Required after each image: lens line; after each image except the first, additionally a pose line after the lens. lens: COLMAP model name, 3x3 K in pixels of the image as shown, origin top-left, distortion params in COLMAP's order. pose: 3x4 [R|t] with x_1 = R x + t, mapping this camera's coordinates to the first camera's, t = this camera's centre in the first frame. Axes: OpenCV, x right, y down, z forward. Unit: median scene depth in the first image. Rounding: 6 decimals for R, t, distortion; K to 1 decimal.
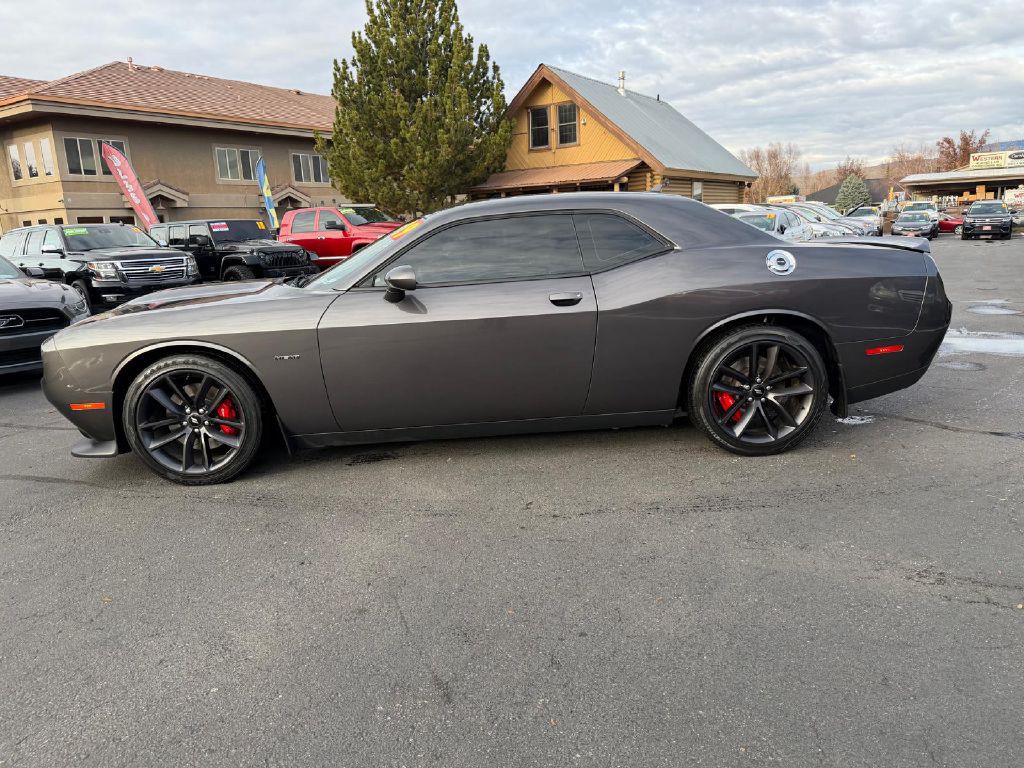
lens RADIAL K [[737.6, 0, 507.9], [0, 737.6, 400.7], [0, 0, 1]] dist [0.026299, -0.030421]
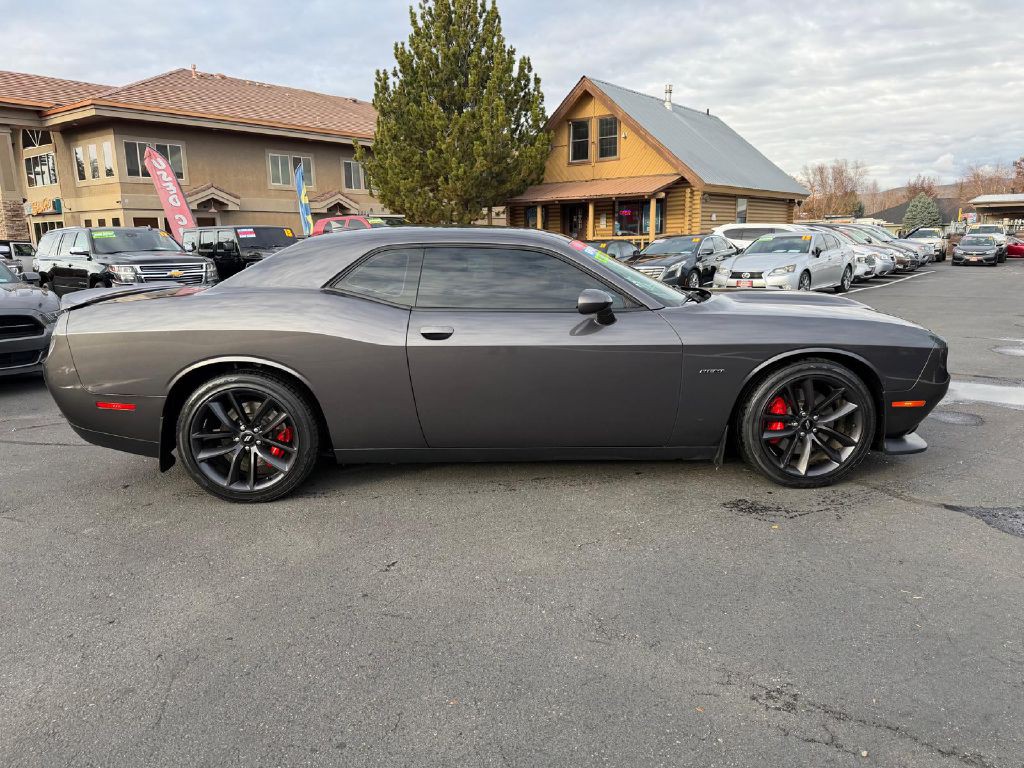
lens RADIAL K [[737.6, 0, 501.6], [0, 737.6, 399.3], [0, 0, 1]] dist [0.026299, -0.030421]
pose [[0.995836, 0.045573, -0.078950, 0.032191], [-0.046562, 0.998858, -0.010732, -0.008618], [0.078371, 0.014364, 0.996821, 0.013145]]
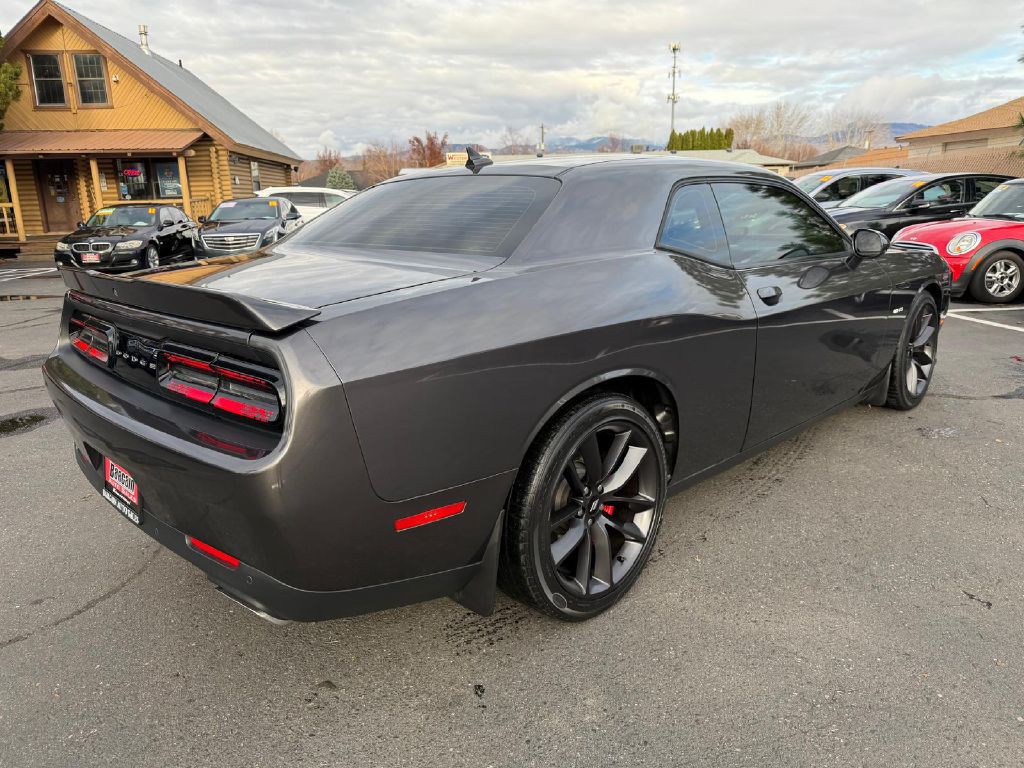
lens RADIAL K [[737.2, 0, 497.1], [0, 737.2, 409.8], [0, 0, 1]] dist [0.001973, -0.005370]
pose [[0.787237, -0.139542, 0.600655, -0.102360], [0.121577, 0.990063, 0.070665, -0.017810], [-0.604548, 0.017395, 0.796379, 0.092176]]
